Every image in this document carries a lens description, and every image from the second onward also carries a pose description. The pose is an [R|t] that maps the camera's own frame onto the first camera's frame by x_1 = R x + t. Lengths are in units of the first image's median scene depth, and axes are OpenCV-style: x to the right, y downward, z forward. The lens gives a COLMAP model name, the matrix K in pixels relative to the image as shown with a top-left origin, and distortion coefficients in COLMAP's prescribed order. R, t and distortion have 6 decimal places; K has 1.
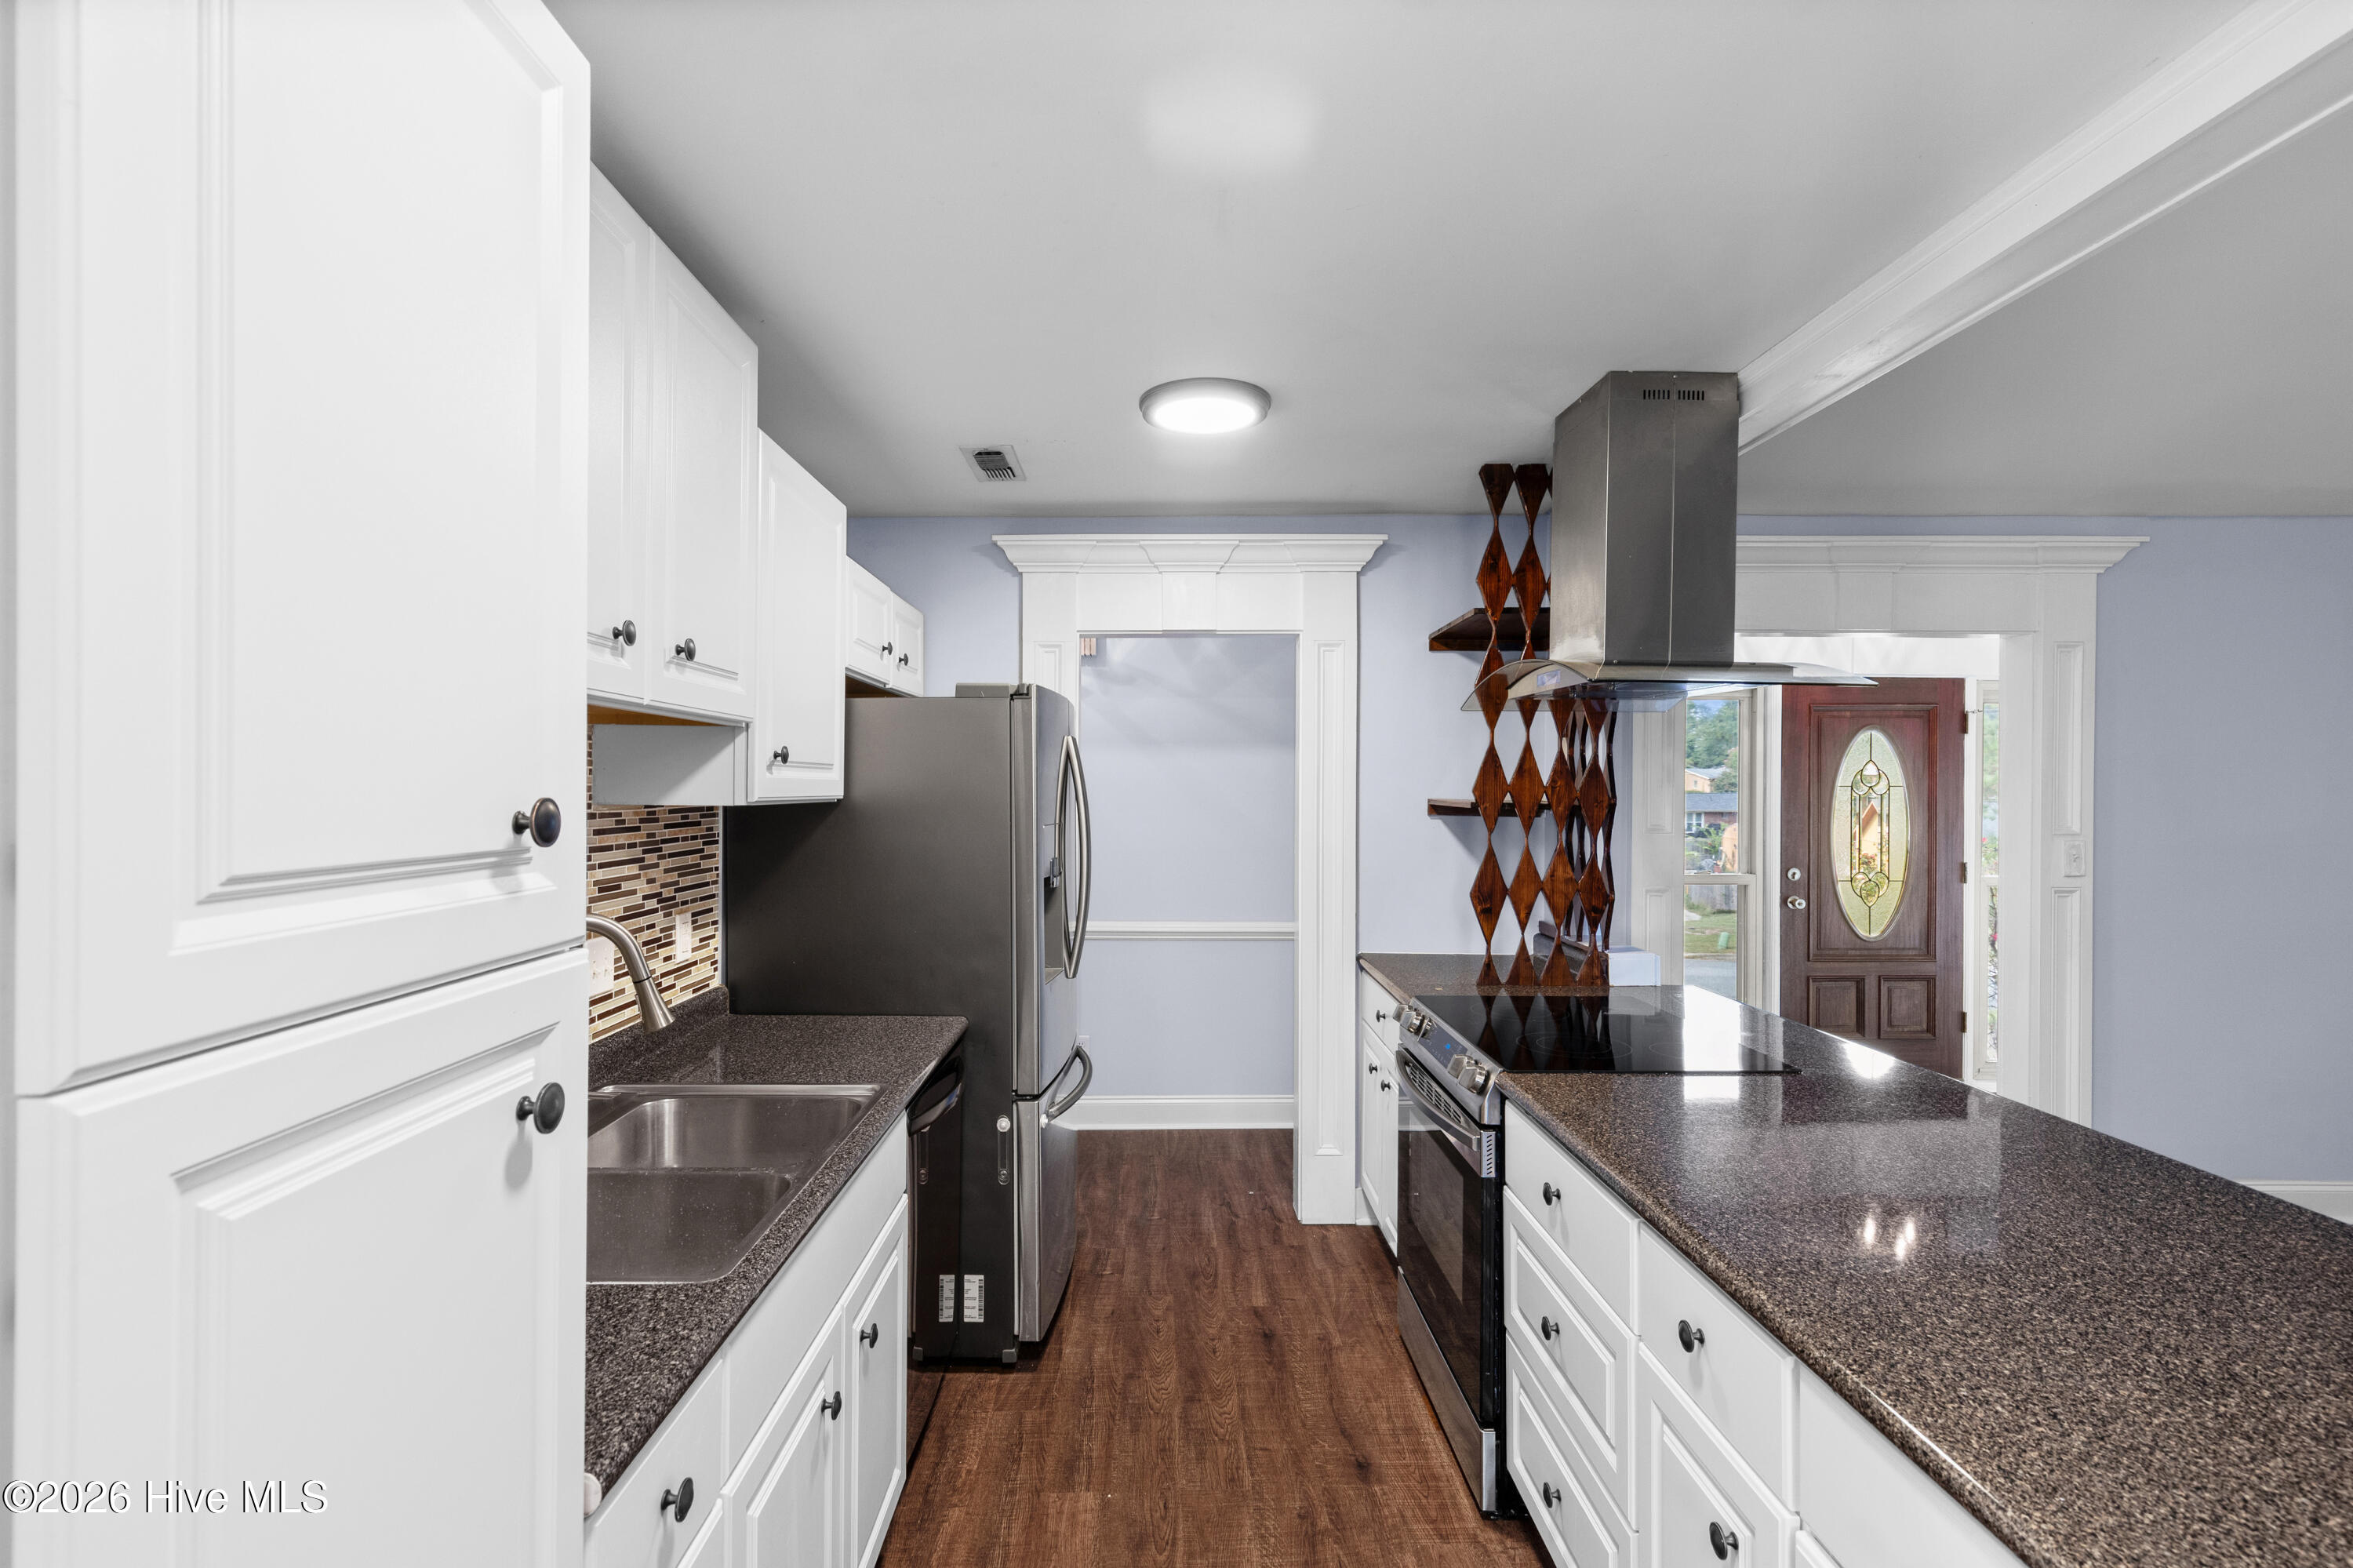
lens RADIAL K [[1070.9, 0, 1171.0], [0, 1070.9, 789.8], [0, 0, 1]] dist [0.007399, 0.000360]
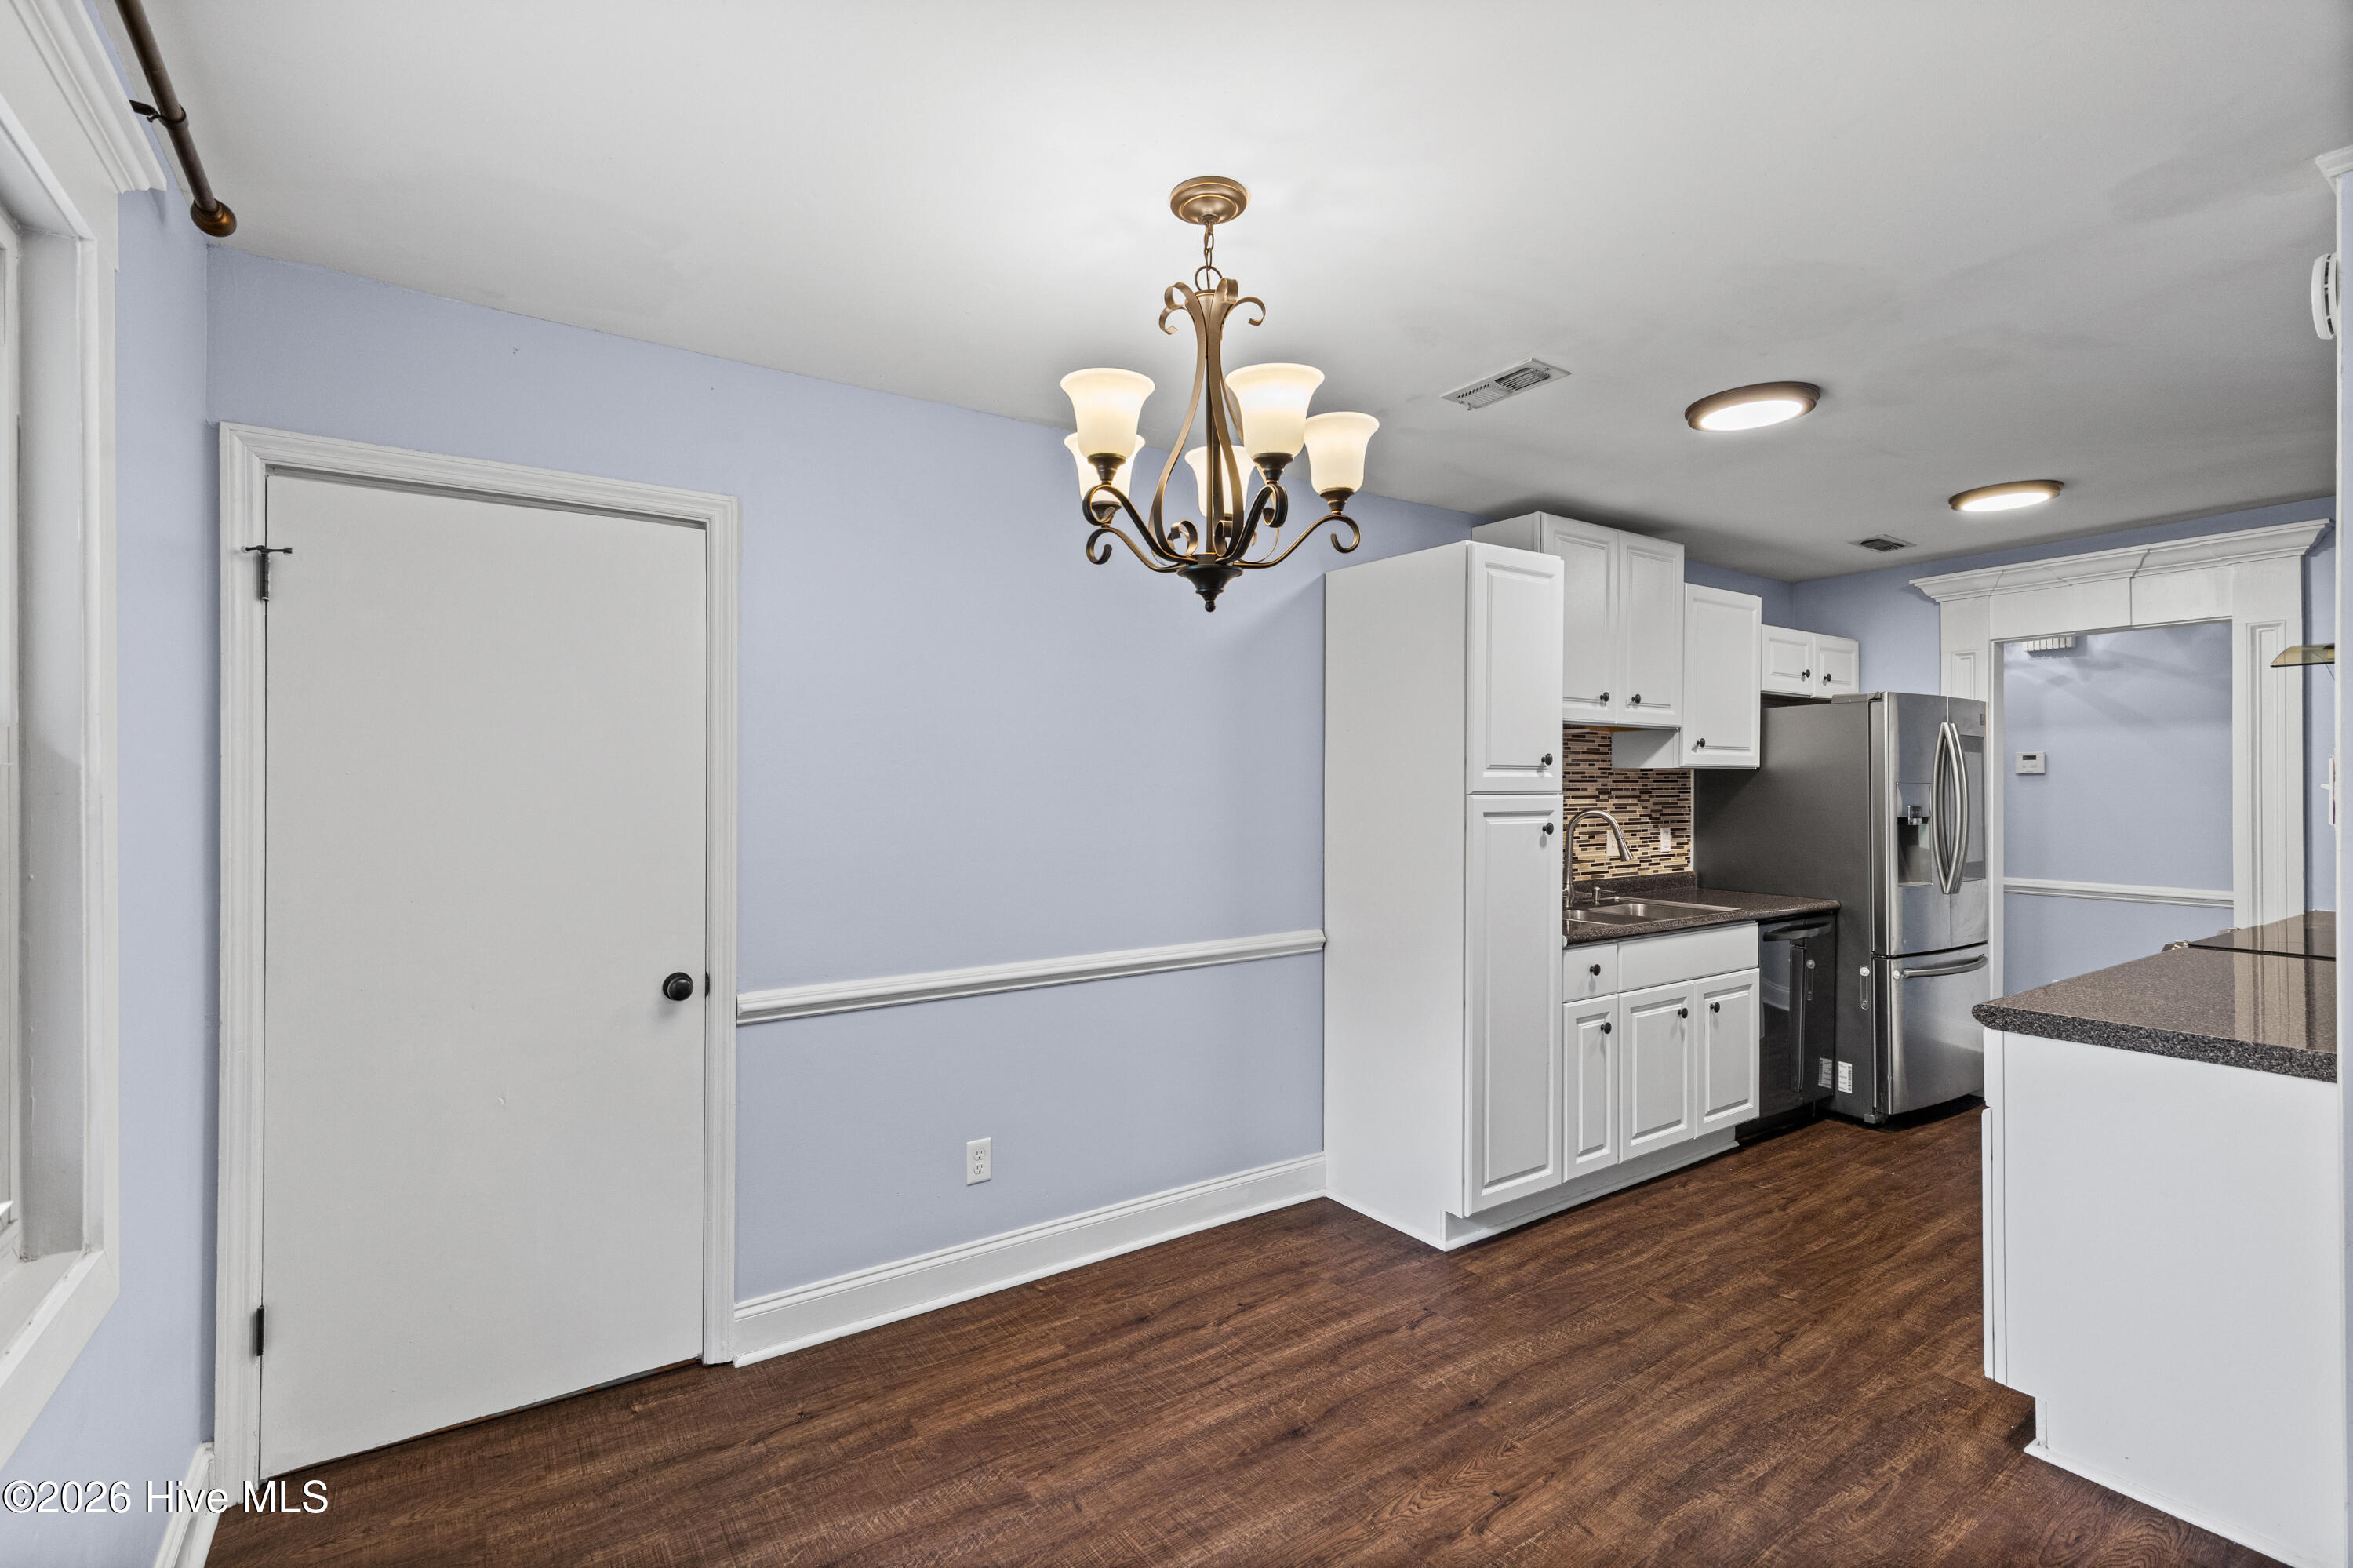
lens RADIAL K [[1062.2, 0, 1170.2], [0, 1062.2, 778.8], [0, 0, 1]] dist [0.008520, -0.000856]
pose [[0.549646, -0.006078, -0.835375, 0.514587], [-0.000721, 0.999970, -0.007750, 0.034935], [0.835397, 0.004862, 0.549625, -0.623552]]
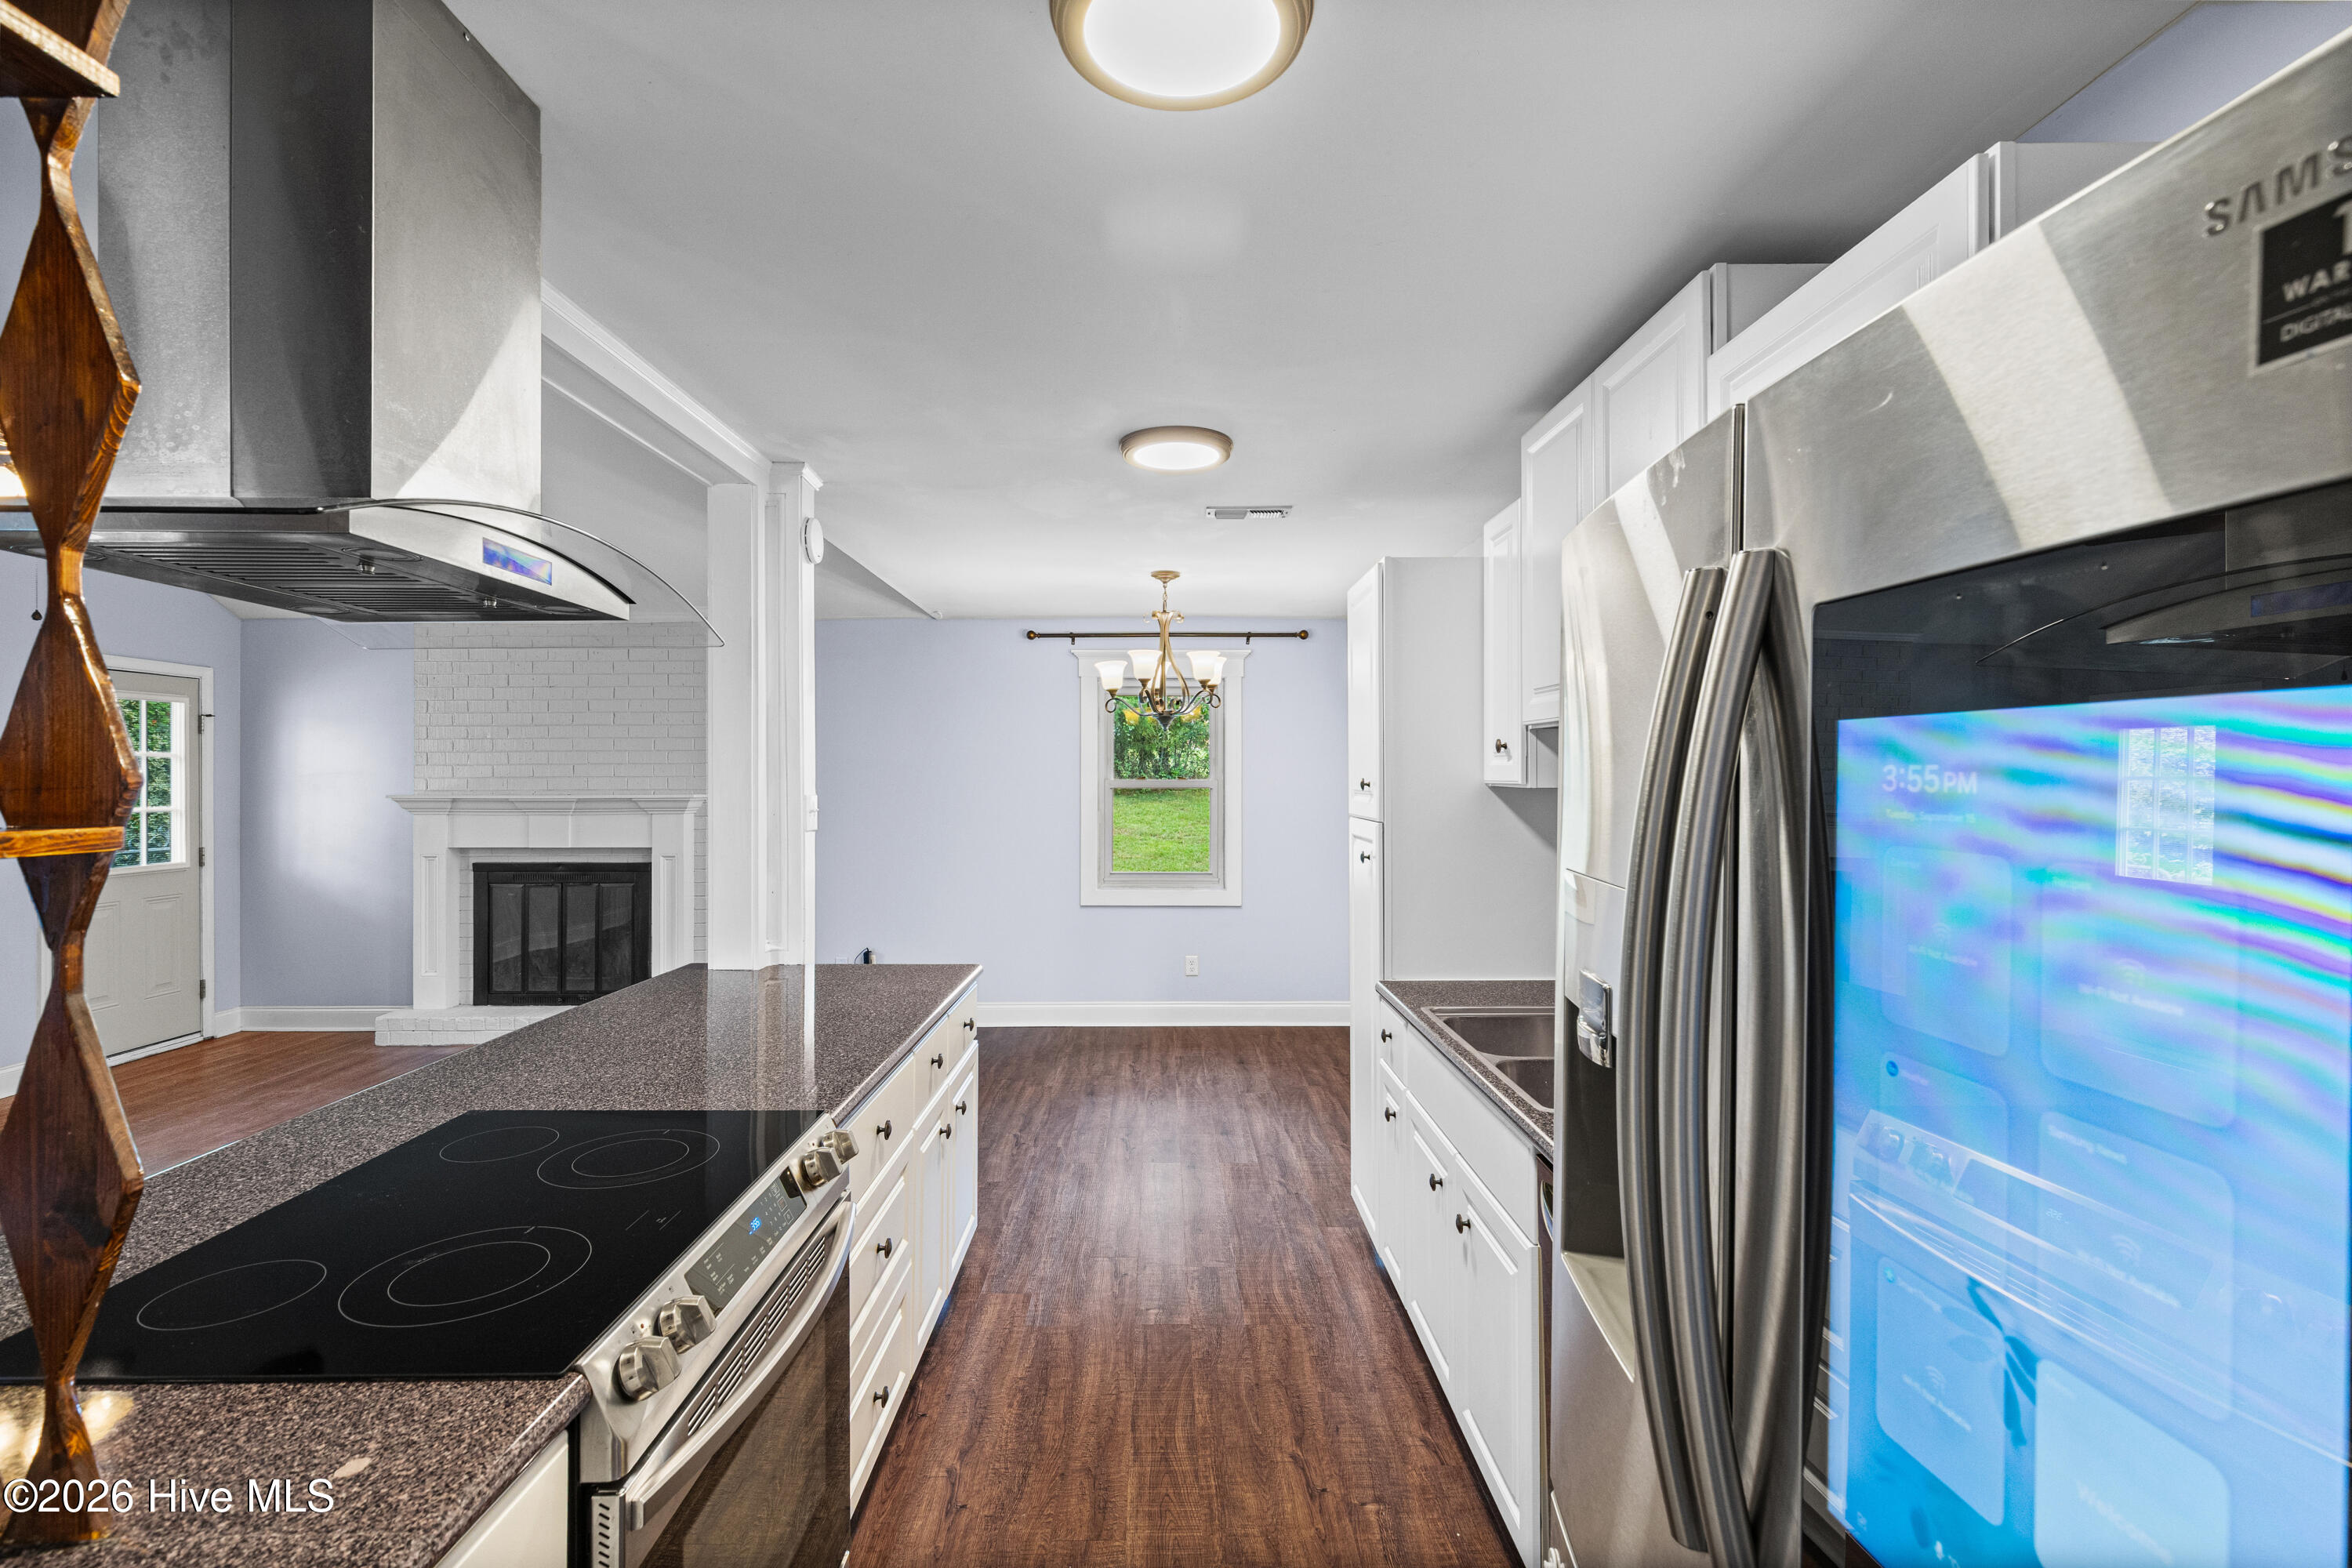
lens RADIAL K [[1061.7, 0, 1169.7], [0, 1061.7, 778.8], [0, 0, 1]] dist [0.008520, -0.000856]
pose [[-0.999990, -0.001626, 0.004182, 0.018587], [-0.001604, 0.999985, 0.005265, -0.002752], [-0.004191, 0.005259, -0.999977, 1.266358]]
